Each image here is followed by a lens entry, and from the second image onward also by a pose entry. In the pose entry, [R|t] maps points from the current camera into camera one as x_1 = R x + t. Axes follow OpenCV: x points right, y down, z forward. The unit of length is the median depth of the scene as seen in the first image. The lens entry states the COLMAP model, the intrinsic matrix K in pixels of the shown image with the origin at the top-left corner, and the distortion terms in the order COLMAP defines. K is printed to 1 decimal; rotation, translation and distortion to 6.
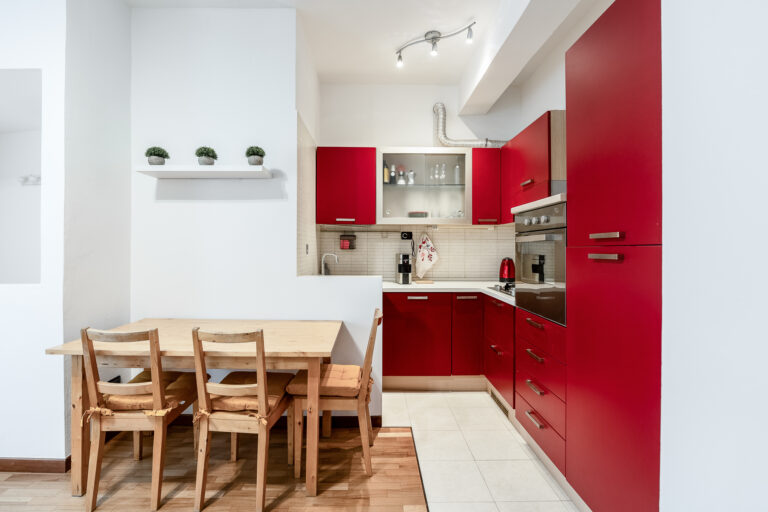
lens RADIAL K [[345.3, 0, 379.3], [0, 345.3, 247.5], [0, 0, 1]] dist [-0.012101, 0.000076]
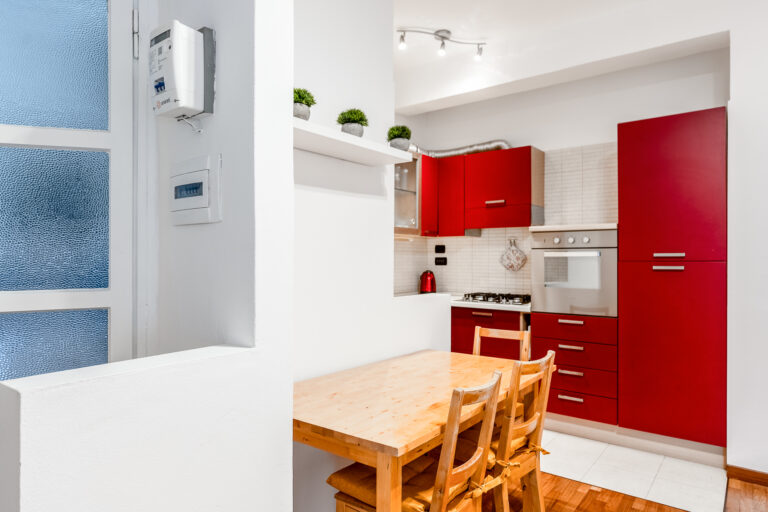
lens RADIAL K [[479.0, 0, 384.0], [0, 479.0, 256.0], [0, 0, 1]] dist [-0.005202, -0.001248]
pose [[0.620473, 0.004402, 0.784216, -0.796250], [-0.003470, 0.999990, -0.002867, -0.007176], [-0.784220, -0.000942, 0.620482, 0.264177]]
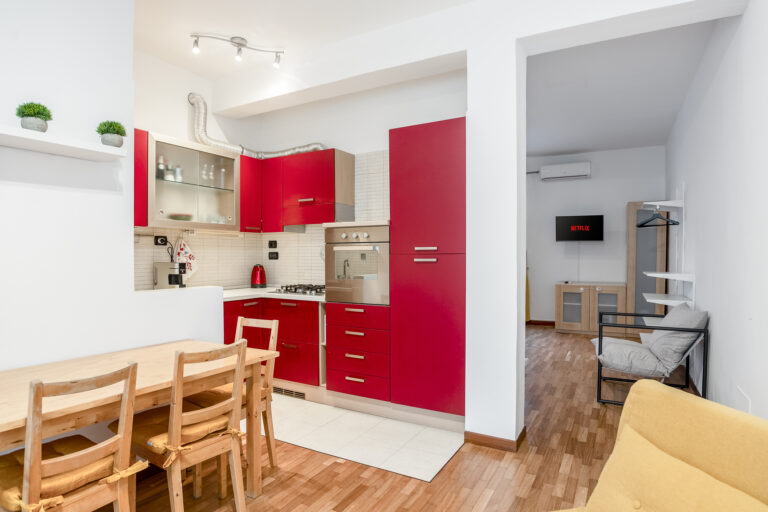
lens RADIAL K [[430.9, 0, 387.2], [0, 430.9, 260.5], [0, 0, 1]] dist [-0.046967, -0.000253]
pose [[0.496980, -0.014907, 0.867634, -0.578978], [0.001112, 0.999863, 0.016542, -0.003355], [-0.867761, -0.007256, 0.496928, 0.016809]]
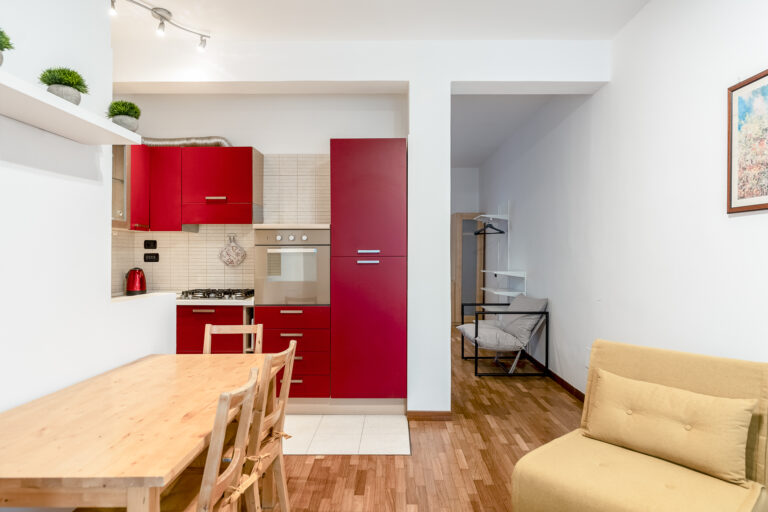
lens RADIAL K [[444.4, 0, 393.3], [0, 444.4, 253.4], [0, 0, 1]] dist [-0.005273, -0.001262]
pose [[0.012714, 0.002261, 0.999917, -0.790477], [-0.002407, 0.999995, -0.002230, -0.006872], [-0.999916, -0.002379, 0.012720, 0.332758]]
